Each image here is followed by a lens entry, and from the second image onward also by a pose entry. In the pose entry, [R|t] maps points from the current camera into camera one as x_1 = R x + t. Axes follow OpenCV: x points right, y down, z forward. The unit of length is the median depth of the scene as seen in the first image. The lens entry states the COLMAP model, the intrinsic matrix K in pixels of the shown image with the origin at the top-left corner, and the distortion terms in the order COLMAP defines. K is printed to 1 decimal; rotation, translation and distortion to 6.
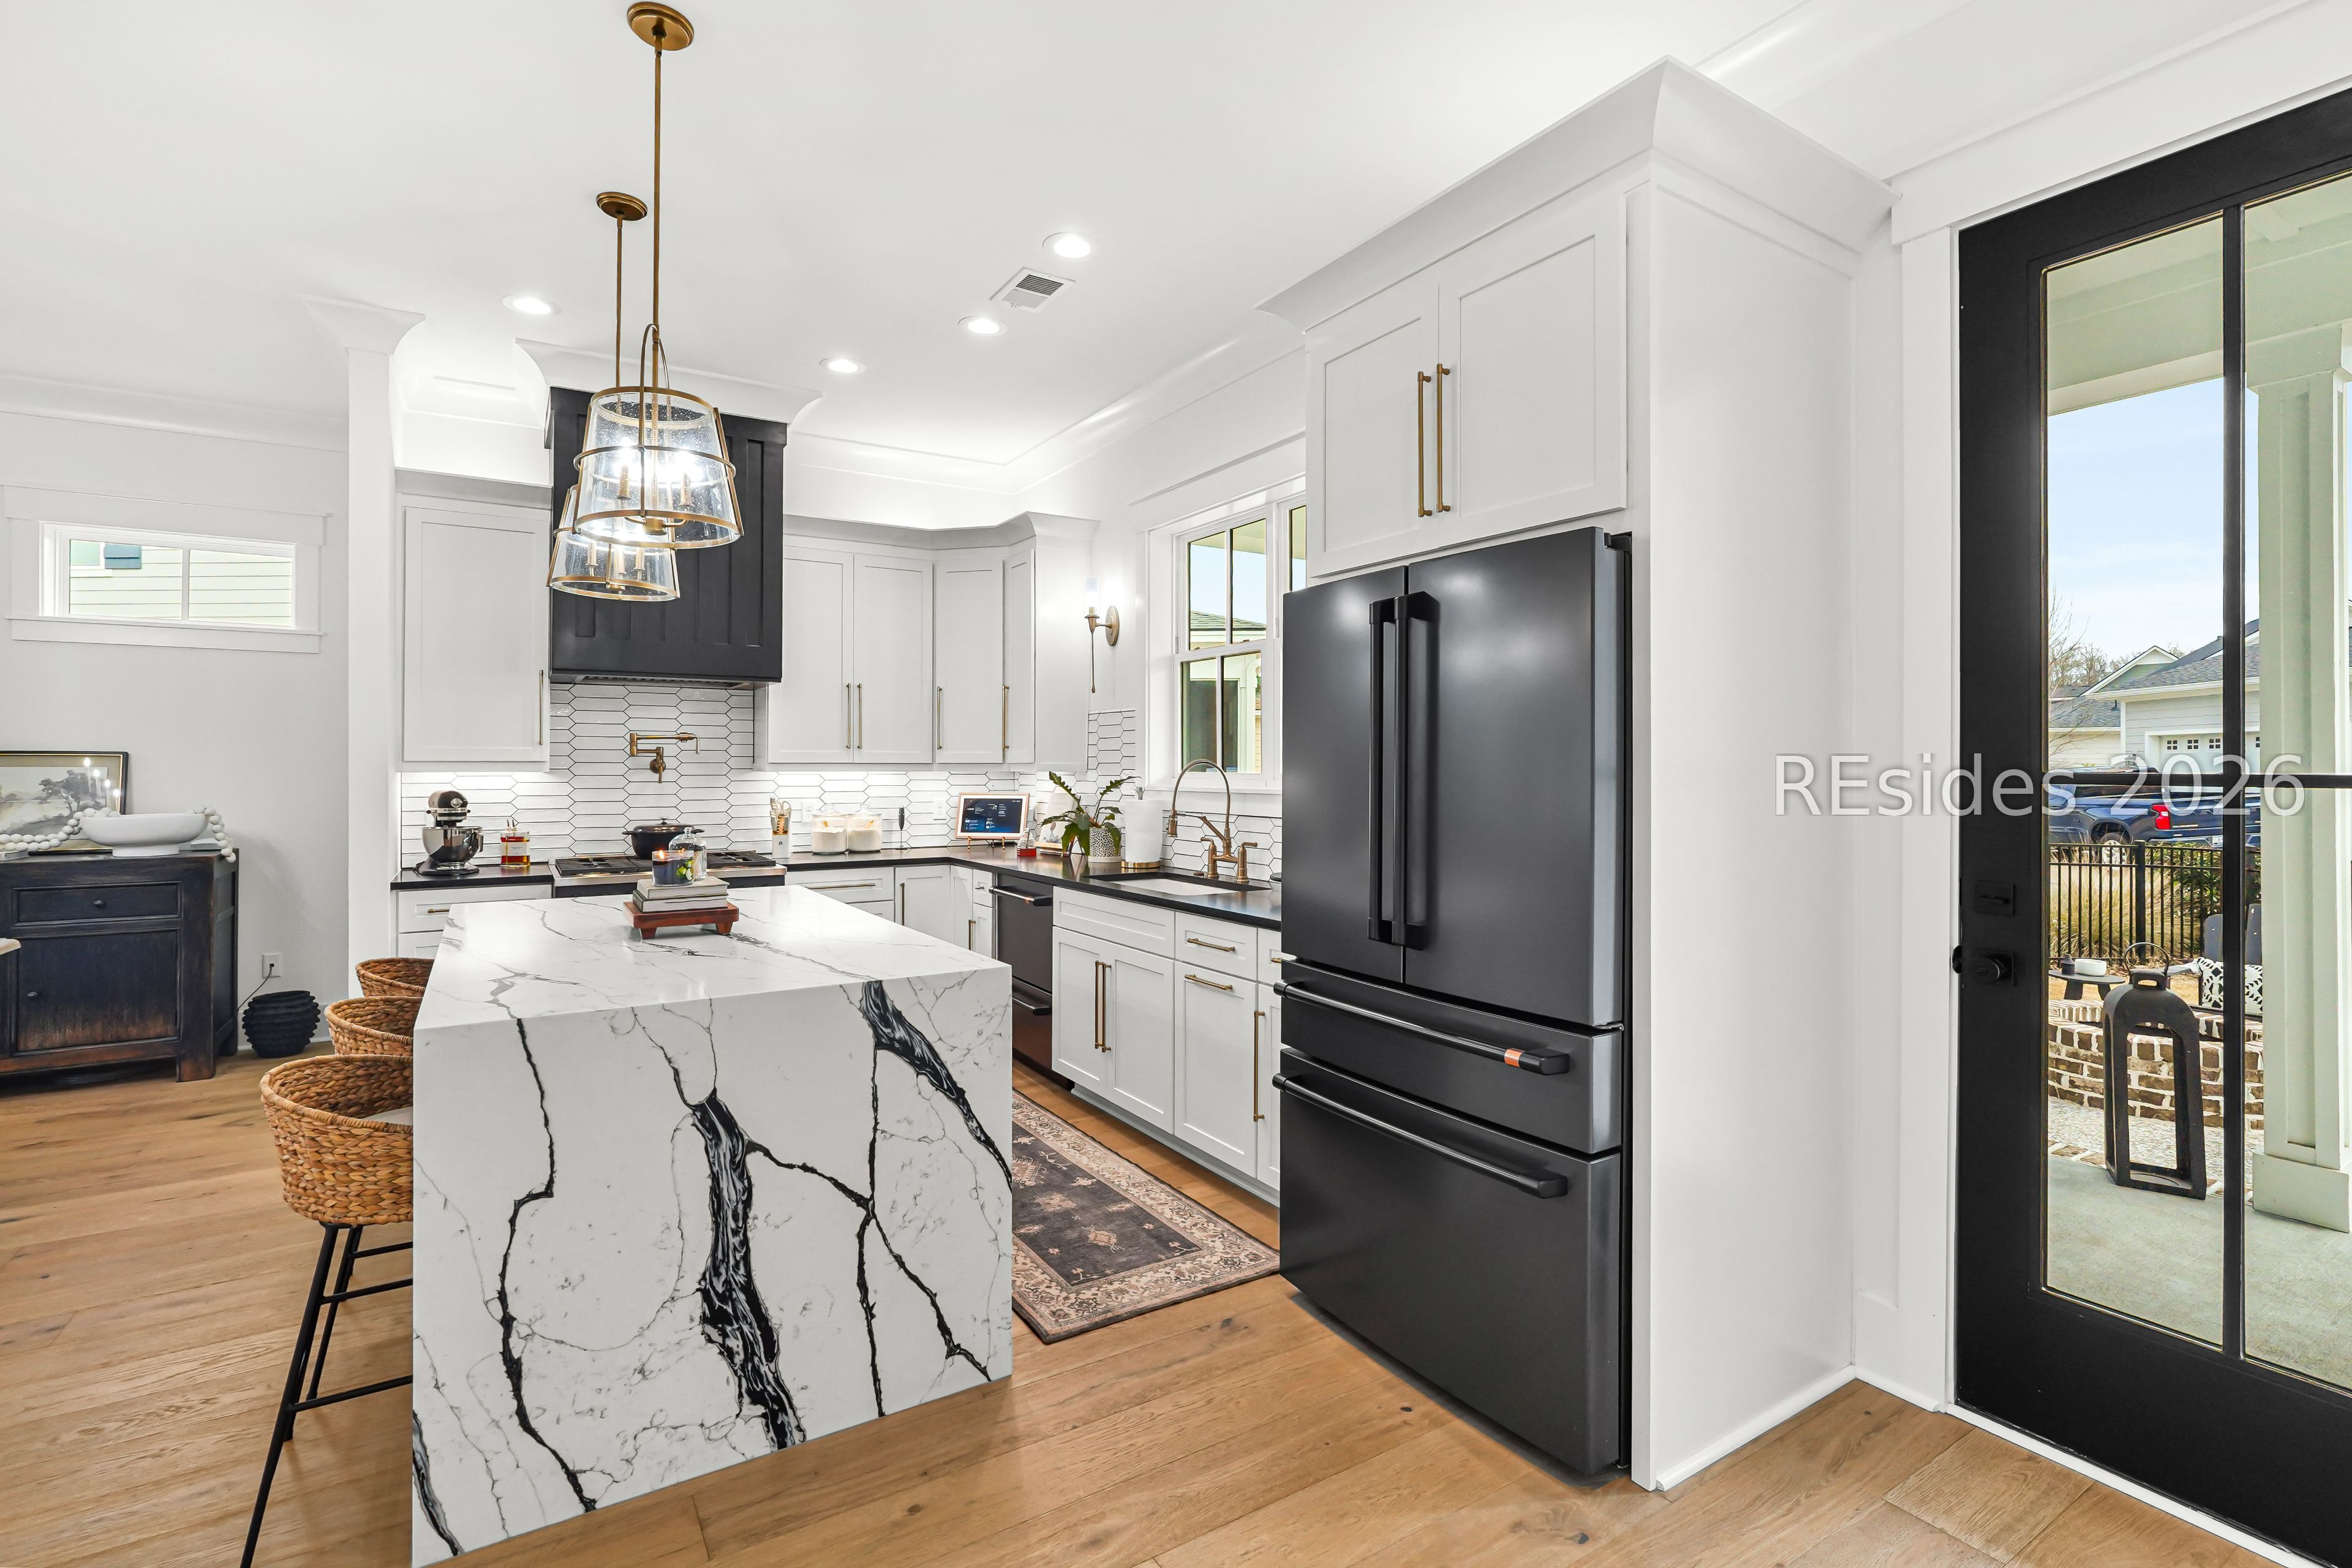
lens RADIAL K [[1110.6, 0, 1205.9], [0, 1110.6, 757.1], [0, 0, 1]] dist [-0.003037, 0.000159]
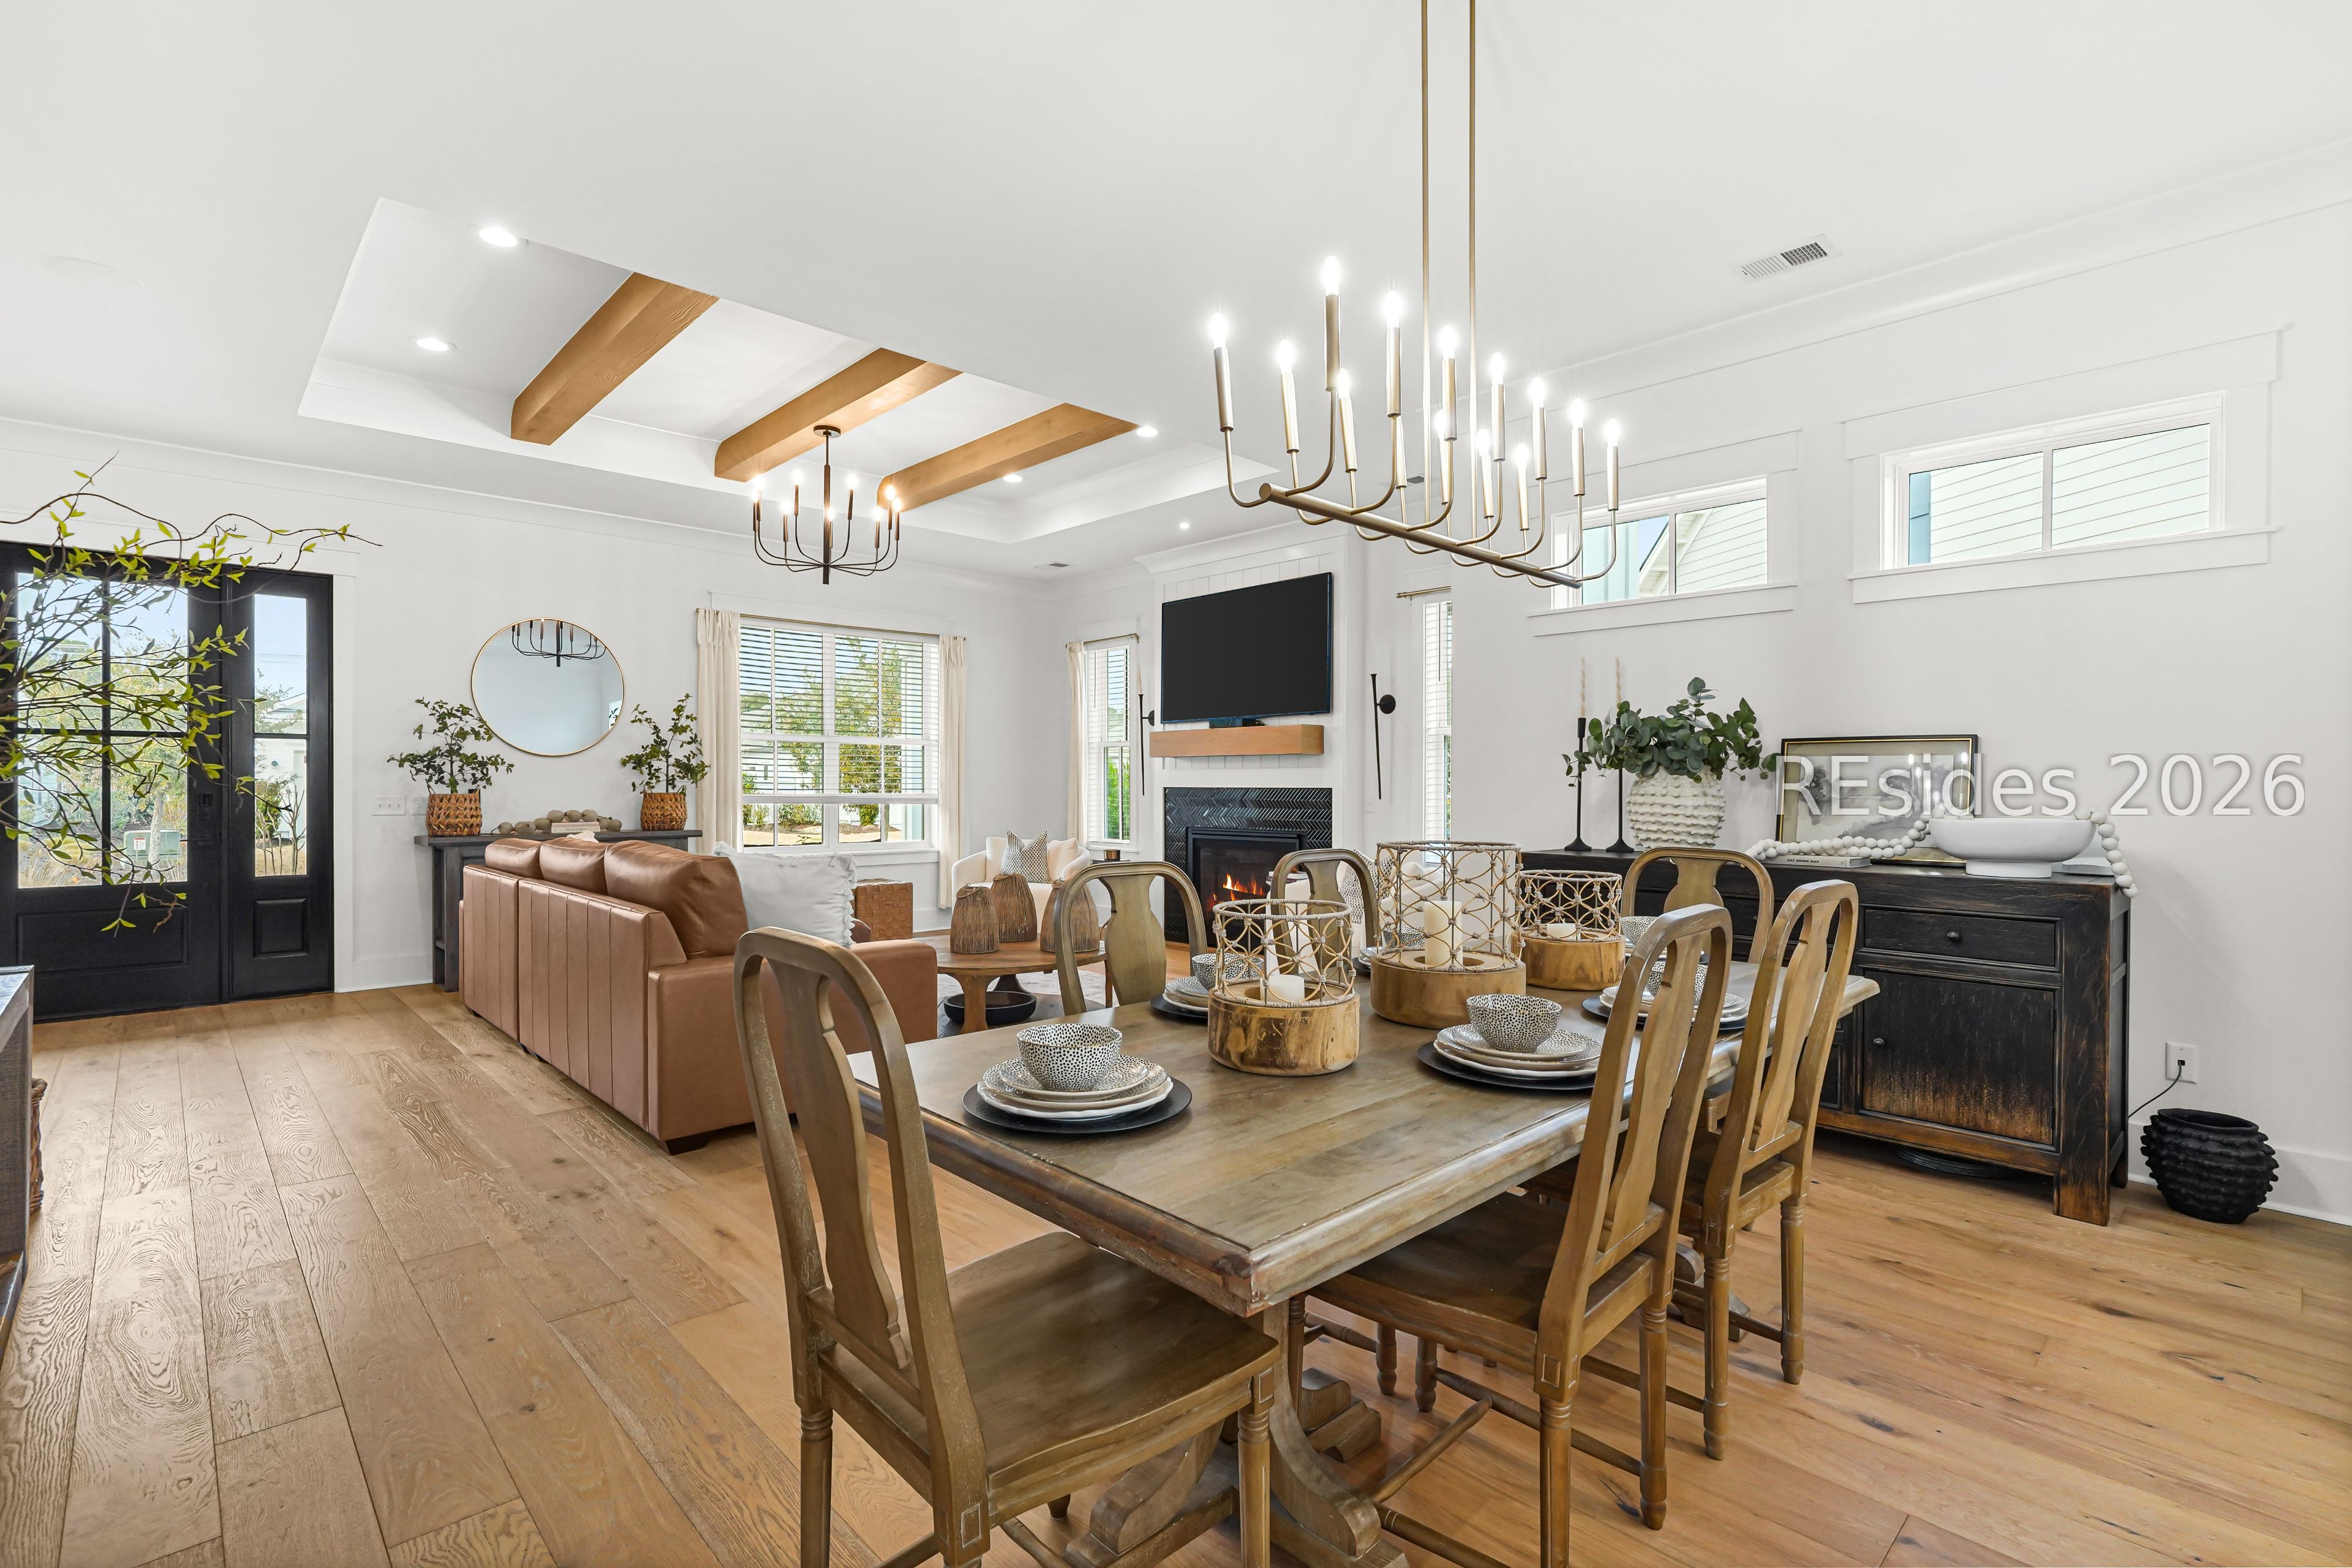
lens RADIAL K [[1110.6, 0, 1155.5], [0, 1110.6, 782.8], [0, 0, 1]] dist [-0.003037, 0.000159]
pose [[0.210397, 0.006231, -0.977596, -0.380079], [0.001497, 0.999976, 0.006696, 0.023423], [0.977615, -0.002872, 0.210383, 0.316615]]
